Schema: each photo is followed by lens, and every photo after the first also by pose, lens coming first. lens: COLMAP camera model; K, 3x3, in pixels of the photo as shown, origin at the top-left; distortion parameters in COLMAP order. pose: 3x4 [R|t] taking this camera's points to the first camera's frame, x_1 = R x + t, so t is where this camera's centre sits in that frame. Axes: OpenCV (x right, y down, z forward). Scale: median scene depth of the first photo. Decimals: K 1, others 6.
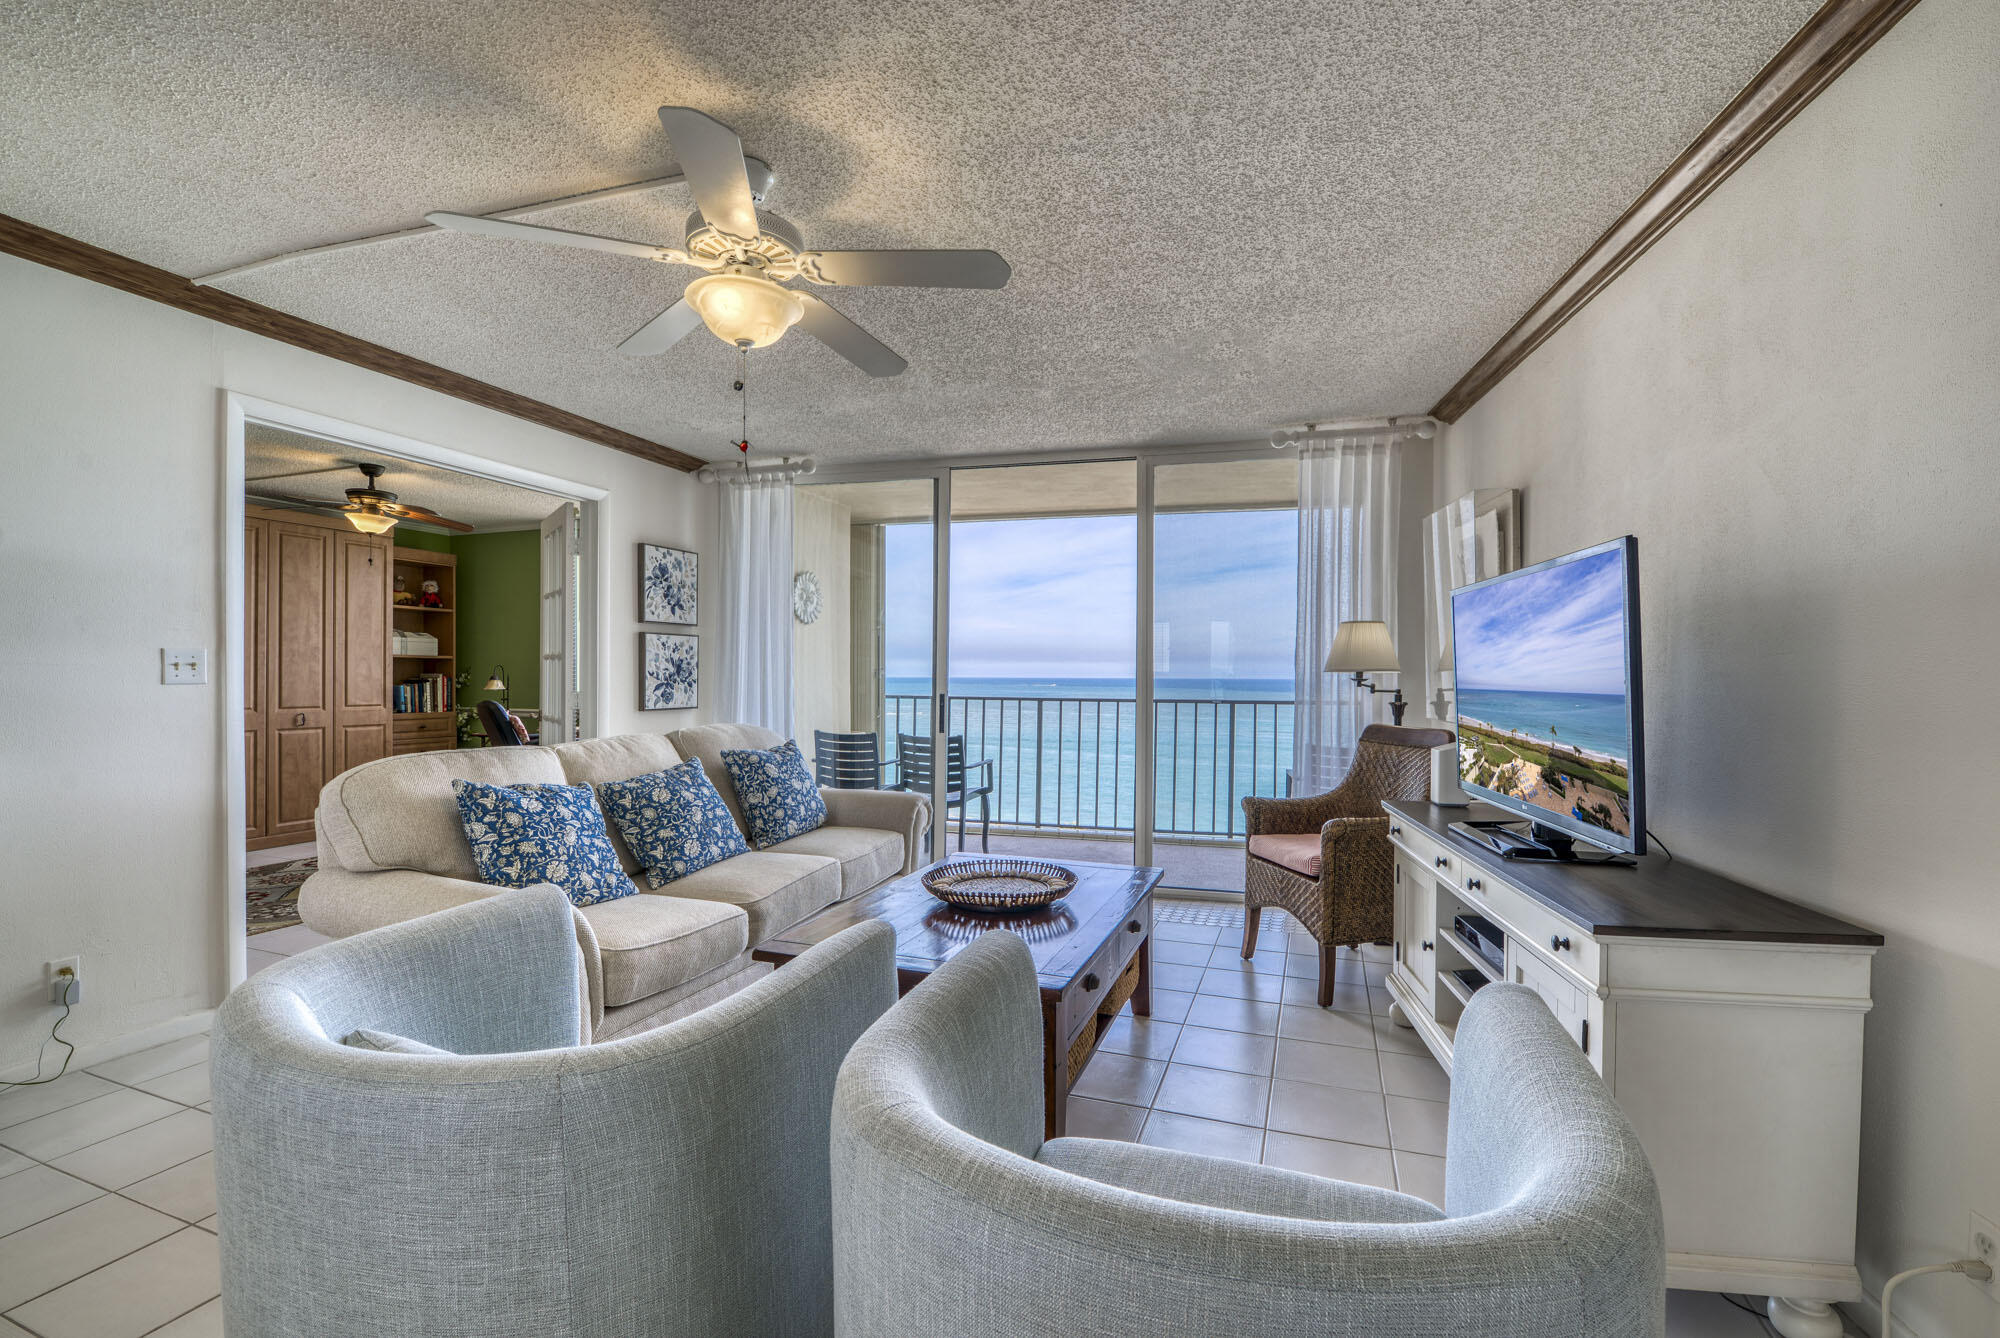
lens RADIAL K [[856.0, 0, 1021.8], [0, 856.0, 679.9], [0, 0, 1]] dist [-0.016378, -0.002972]
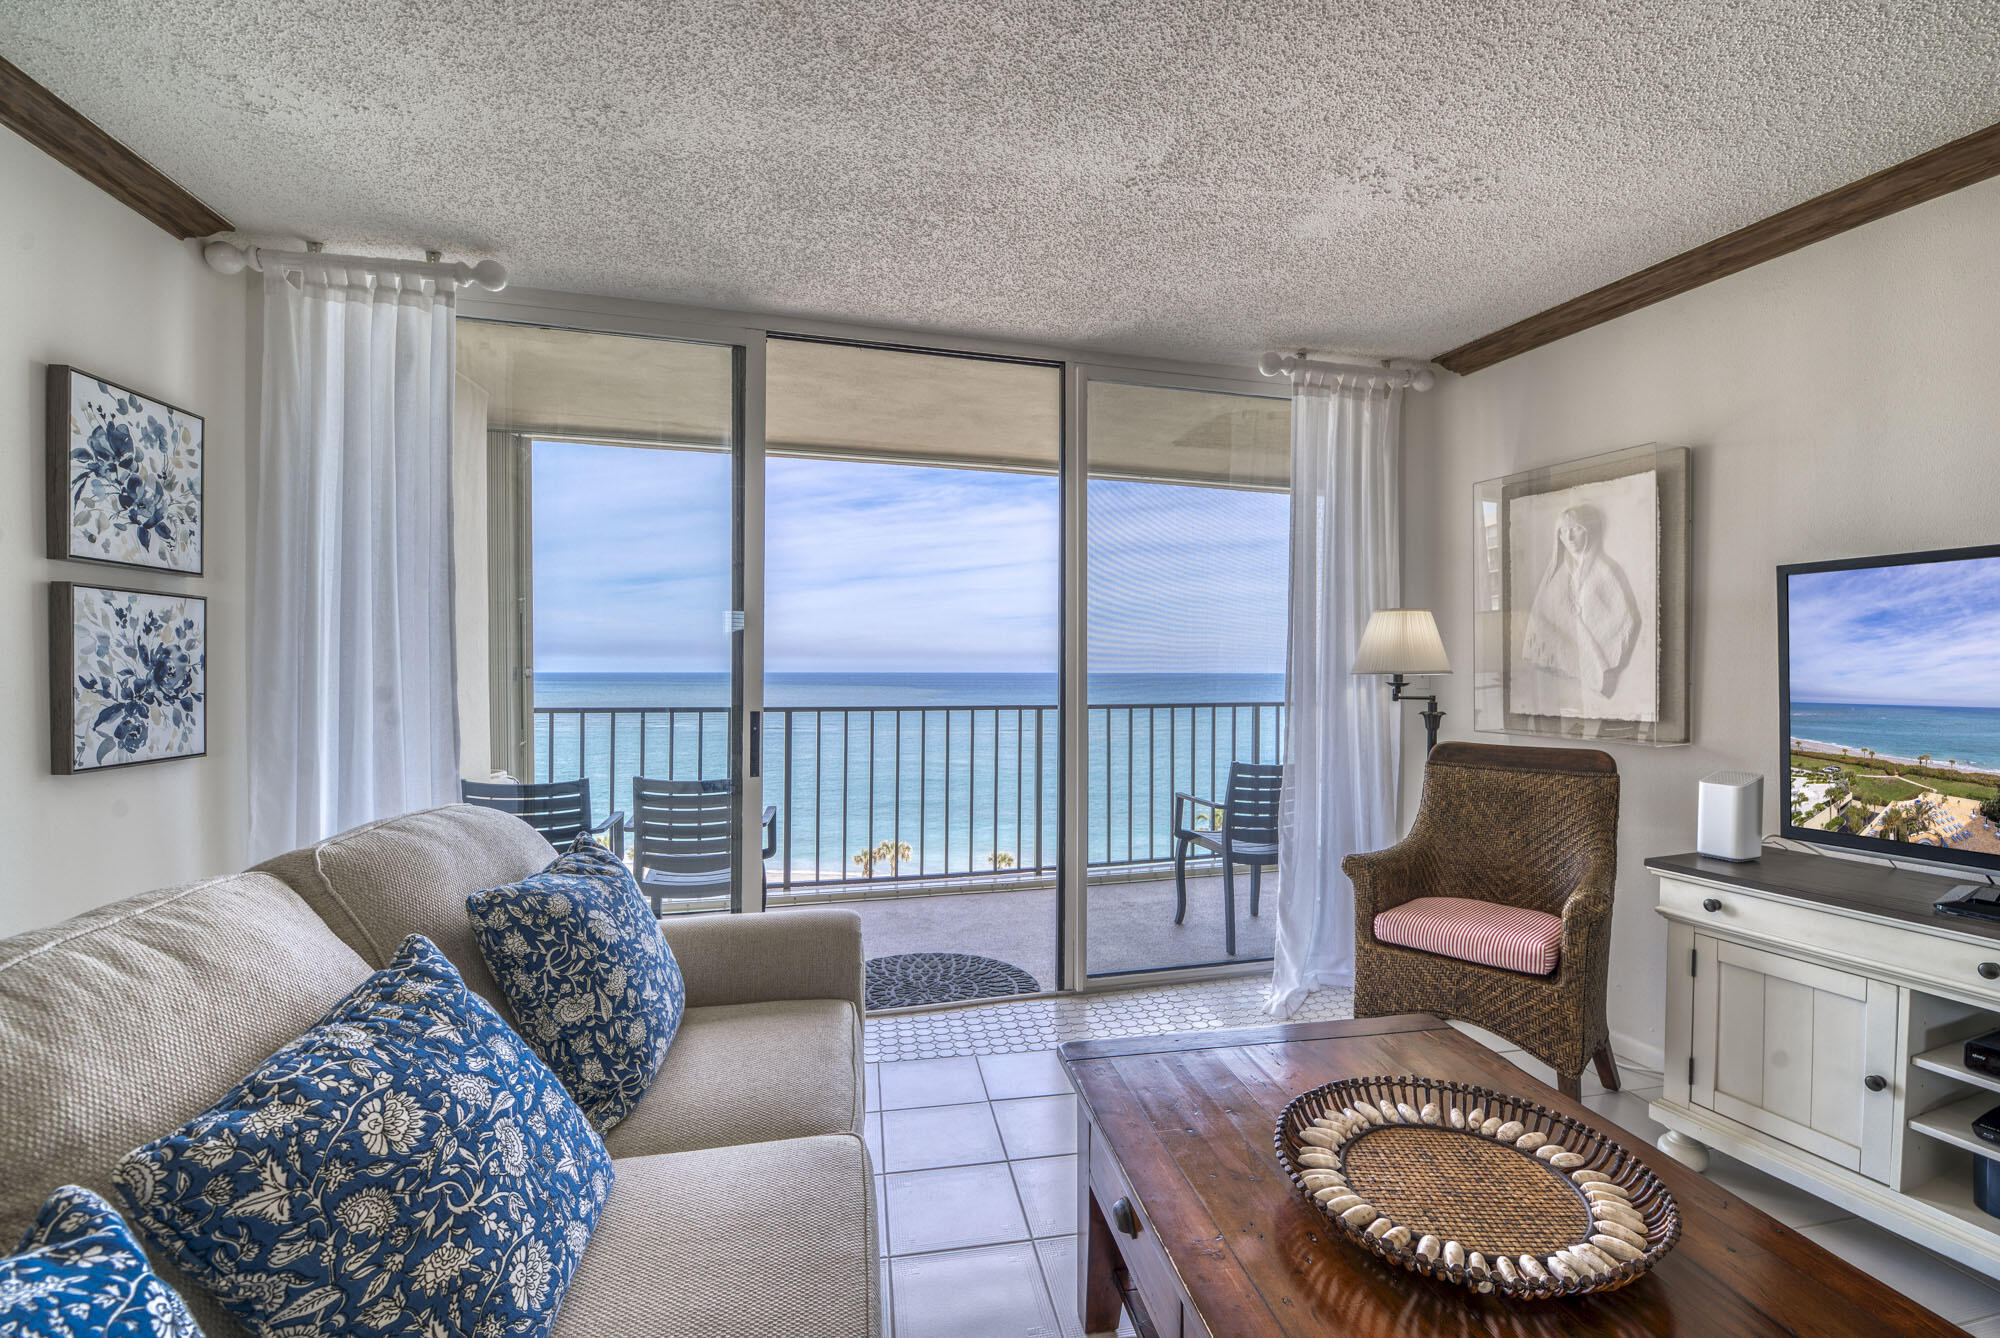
lens RADIAL K [[856.0, 0, 1009.6], [0, 856.0, 681.7], [0, 0, 1]] dist [-0.016378, -0.002972]
pose [[0.866040, -0.009535, 0.499884, -0.276764], [0.003397, 0.999907, 0.013188, -0.013370], [-0.499963, -0.009723, 0.865992, 0.468388]]
